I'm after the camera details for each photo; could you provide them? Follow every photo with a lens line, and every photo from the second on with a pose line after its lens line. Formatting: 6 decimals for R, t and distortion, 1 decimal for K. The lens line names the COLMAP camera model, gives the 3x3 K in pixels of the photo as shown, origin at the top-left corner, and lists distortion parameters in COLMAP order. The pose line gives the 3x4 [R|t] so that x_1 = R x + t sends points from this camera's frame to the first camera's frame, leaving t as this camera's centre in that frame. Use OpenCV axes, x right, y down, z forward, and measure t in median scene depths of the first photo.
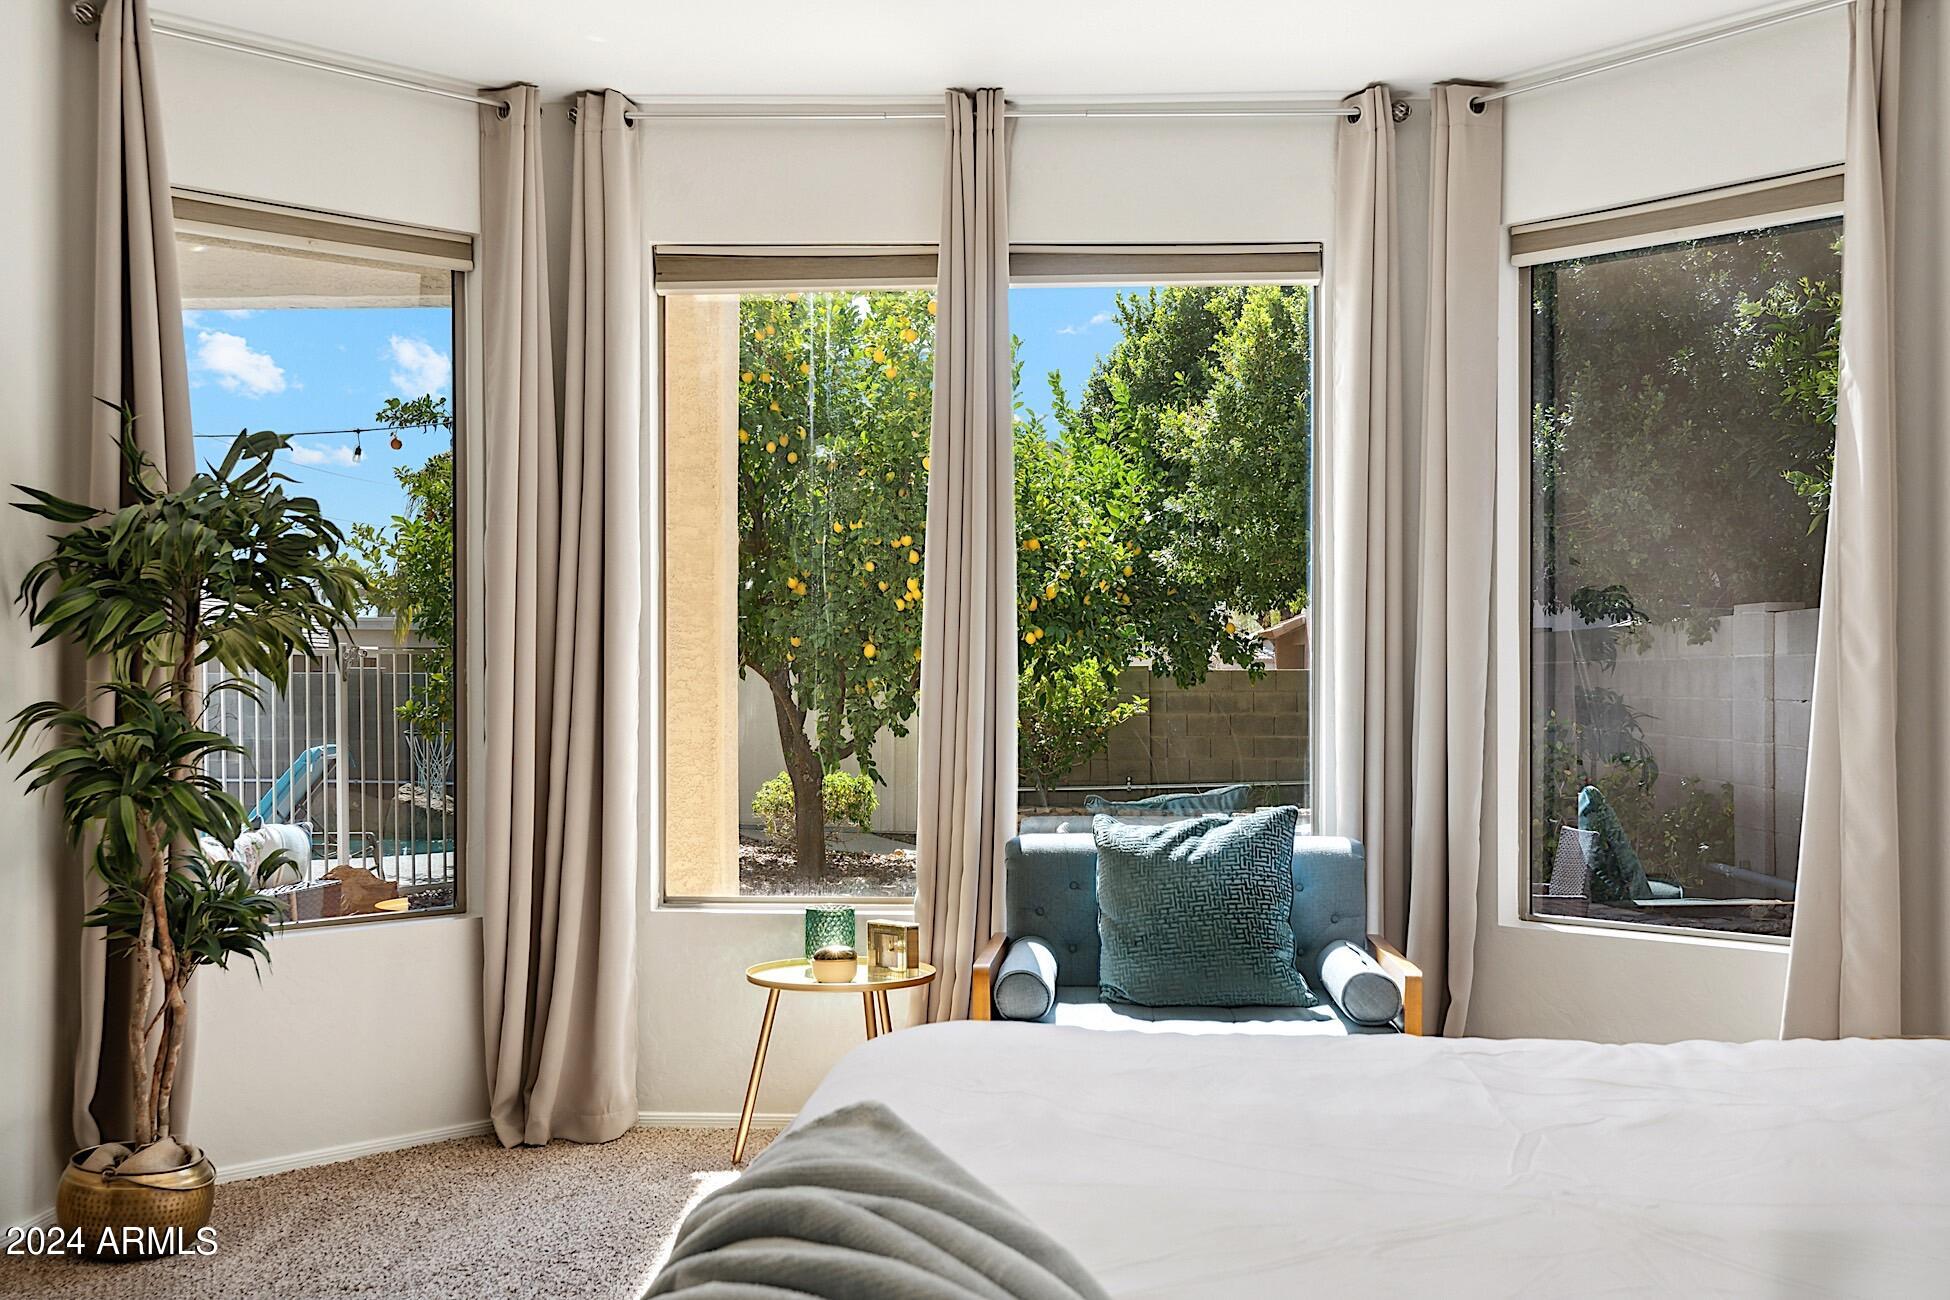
lens RADIAL K [[1930.5, 0, 967.2], [0, 1930.5, 670.9], [0, 0, 1]] dist [0.010579, 0.000000]
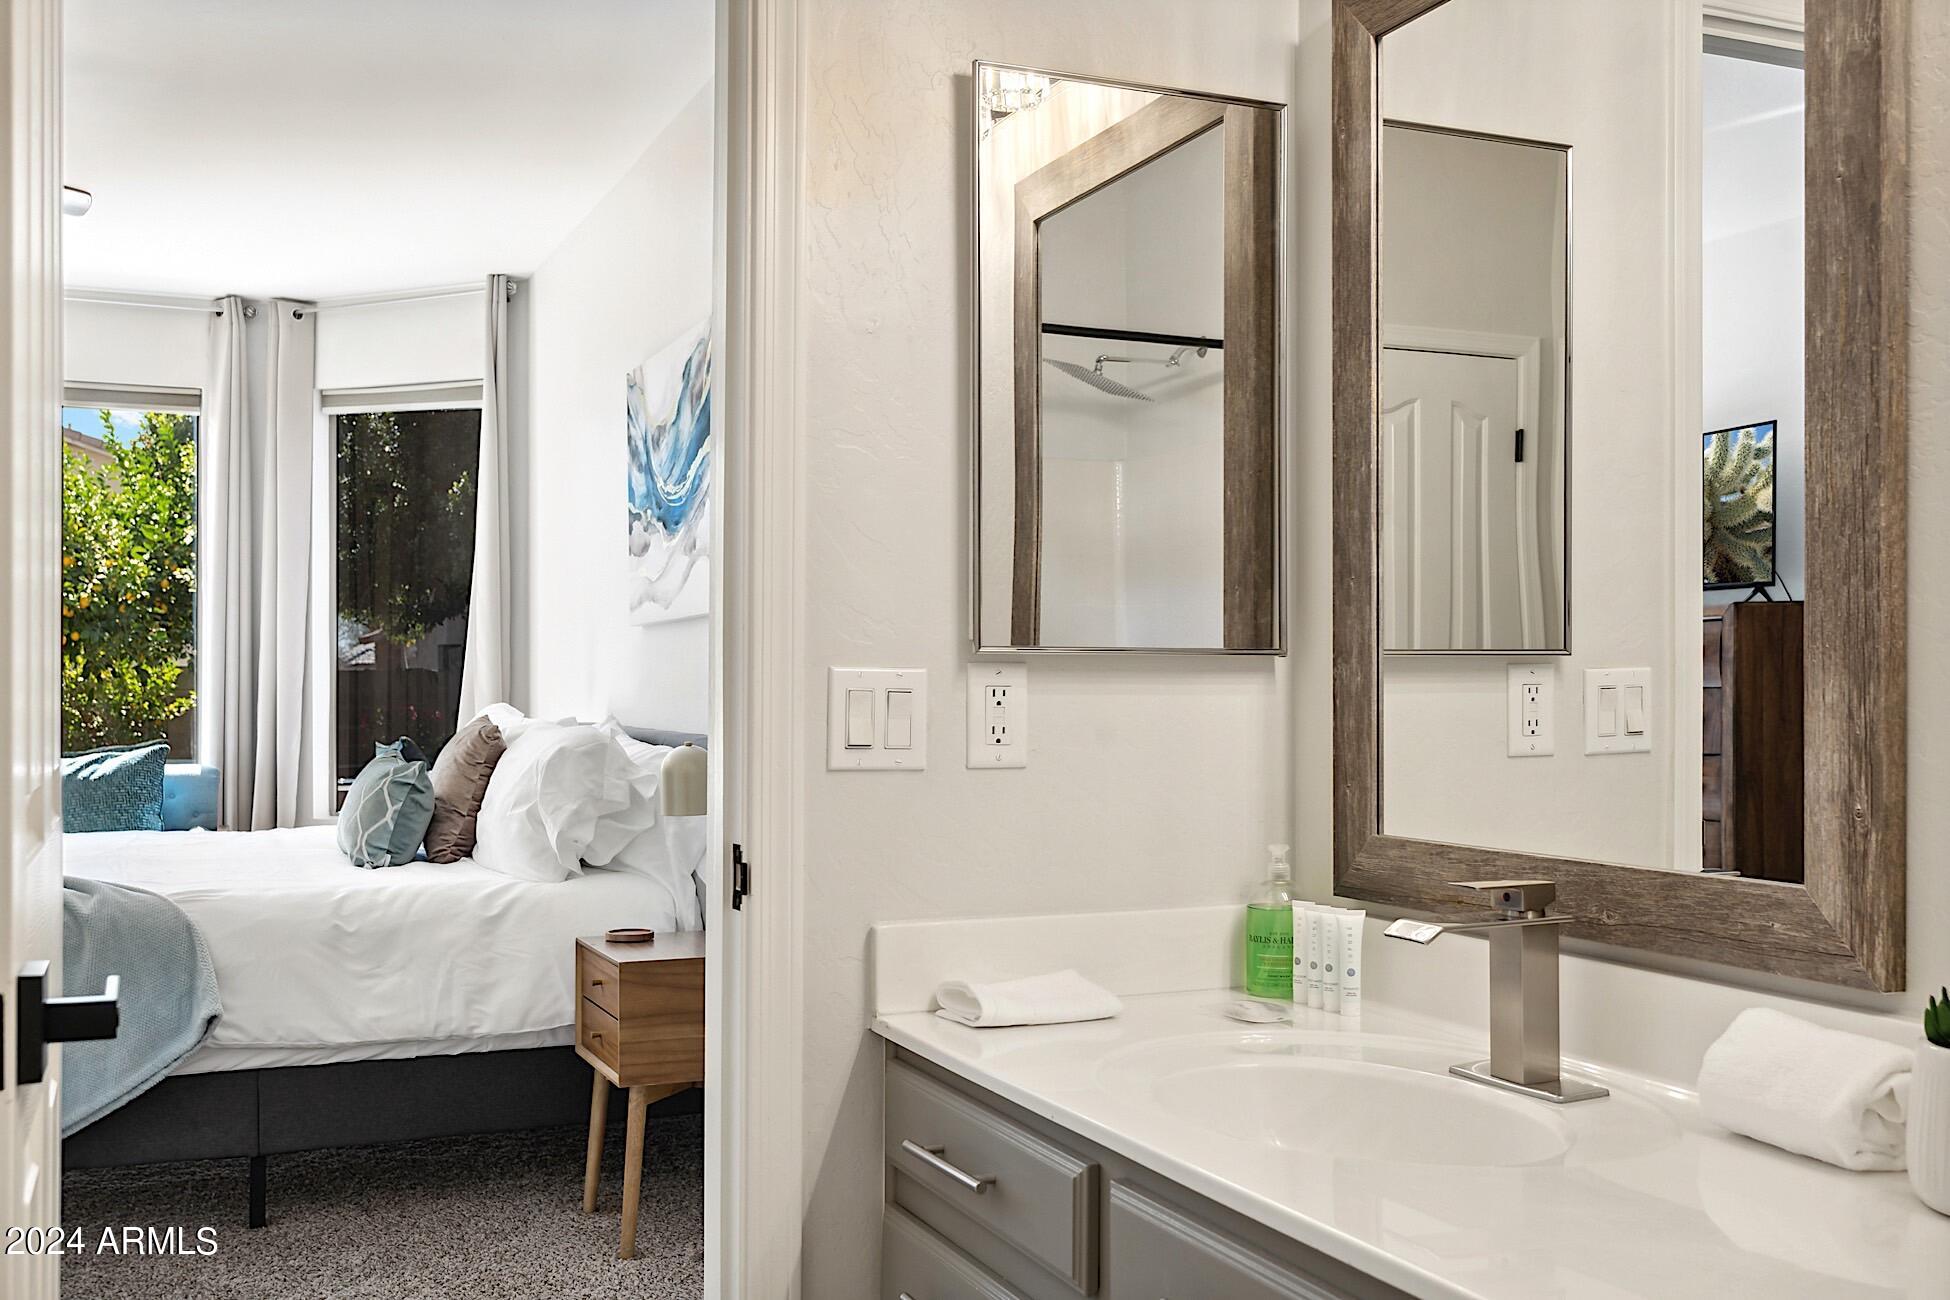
lens RADIAL K [[1893.5, 0, 995.3], [0, 1893.5, 682.1], [0, 0, 1]] dist [0.007682, 0.000000]
pose [[0.902272, 0.000817, 0.431167, 0.104307], [-0.001969, 0.999996, 0.002226, 0.011732], [-0.431163, -0.002858, 0.902269, -0.684172]]
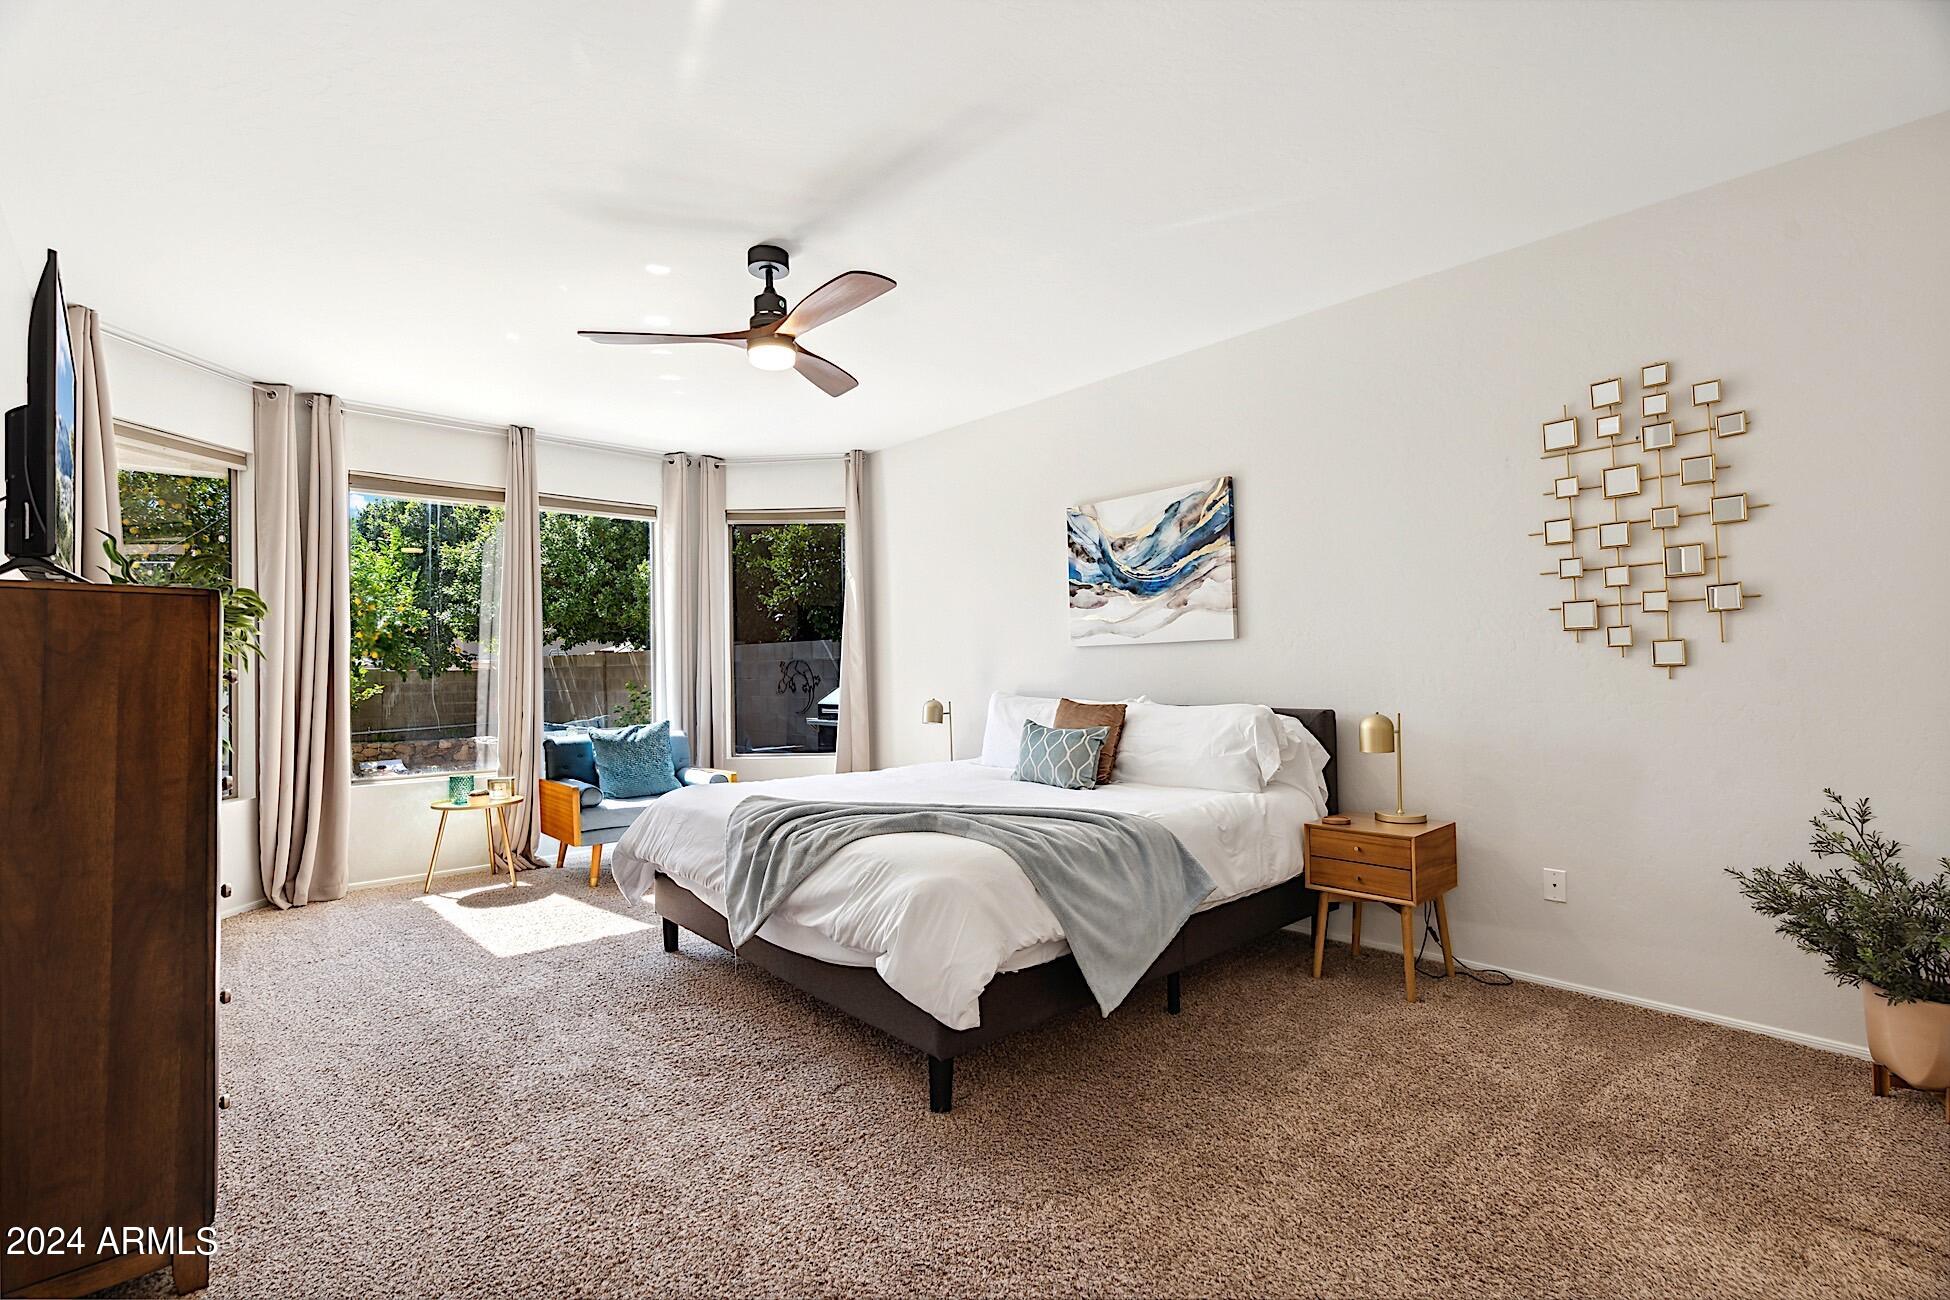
lens RADIAL K [[904.1, 0, 963.9], [0, 904.1, 651.3], [0, 0, 1]] dist [-0.002840, -0.000504]
pose [[0.715407, 0.002904, 0.698702, -0.387473], [0.010885, 0.999824, -0.015301, -0.000520], [-0.698624, 0.018552, 0.715249, -0.175319]]
